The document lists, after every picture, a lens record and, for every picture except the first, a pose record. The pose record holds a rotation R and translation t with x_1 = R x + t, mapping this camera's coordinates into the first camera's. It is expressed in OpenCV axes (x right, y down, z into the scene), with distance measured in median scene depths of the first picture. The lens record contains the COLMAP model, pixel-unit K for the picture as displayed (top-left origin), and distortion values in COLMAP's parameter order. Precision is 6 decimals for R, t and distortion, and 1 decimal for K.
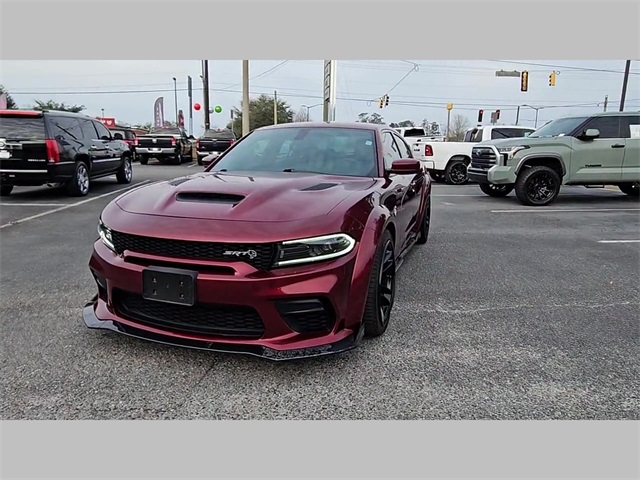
lens RADIAL K [[439.1, 0, 307.8], [0, 439.1, 238.8], [0, 0, 1]] dist [0.002925, -0.003219]
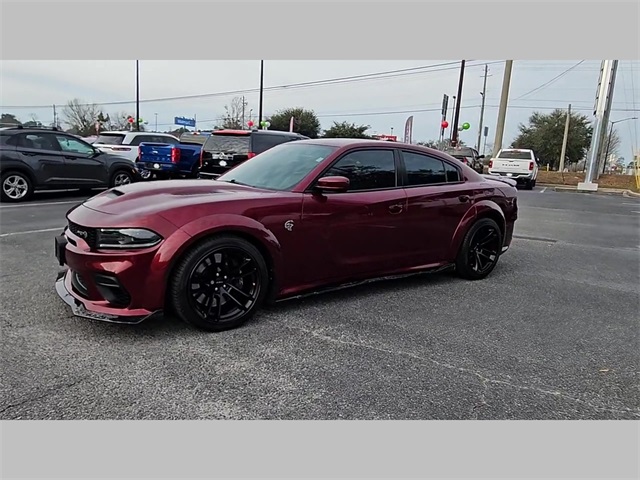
lens RADIAL K [[439.1, 0, 307.8], [0, 439.1, 238.8], [0, 0, 1]] dist [0.002925, -0.003219]
pose [[0.810496, 0.130315, -0.571065, 0.291029], [-0.151796, 0.988360, 0.010100, -0.017037], [0.565734, 0.078500, 0.820843, 0.066930]]
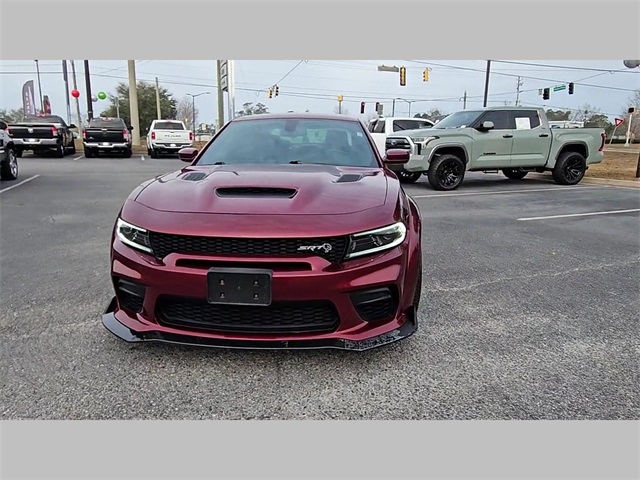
lens RADIAL K [[437.8, 0, 310.3], [0, 437.8, 240.3], [0, 0, 1]] dist [0.008145, -0.005061]
pose [[0.965853, -0.060554, 0.251915, -0.099308], [0.054245, 0.998017, 0.031918, -0.003756], [-0.253349, -0.017163, 0.967223, 0.013179]]
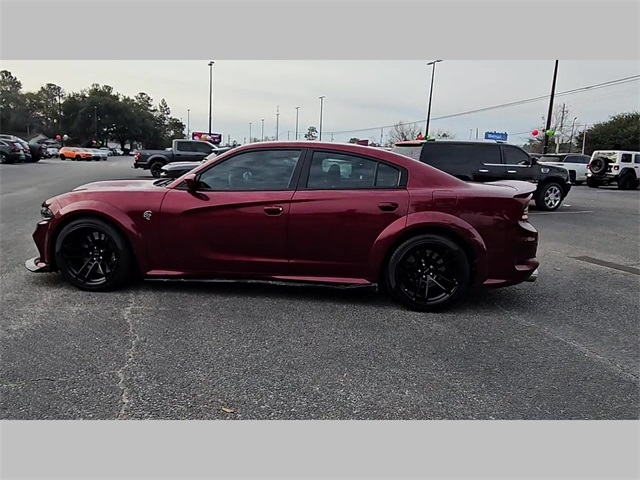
lens RADIAL K [[437.8, 0, 310.3], [0, 437.8, 240.3], [0, 0, 1]] dist [0.008145, -0.005061]
pose [[0.250589, 0.170724, -0.952921, 0.515654], [-0.227131, 0.967221, 0.113557, -0.082081], [0.941072, 0.187982, 0.281152, 0.387186]]
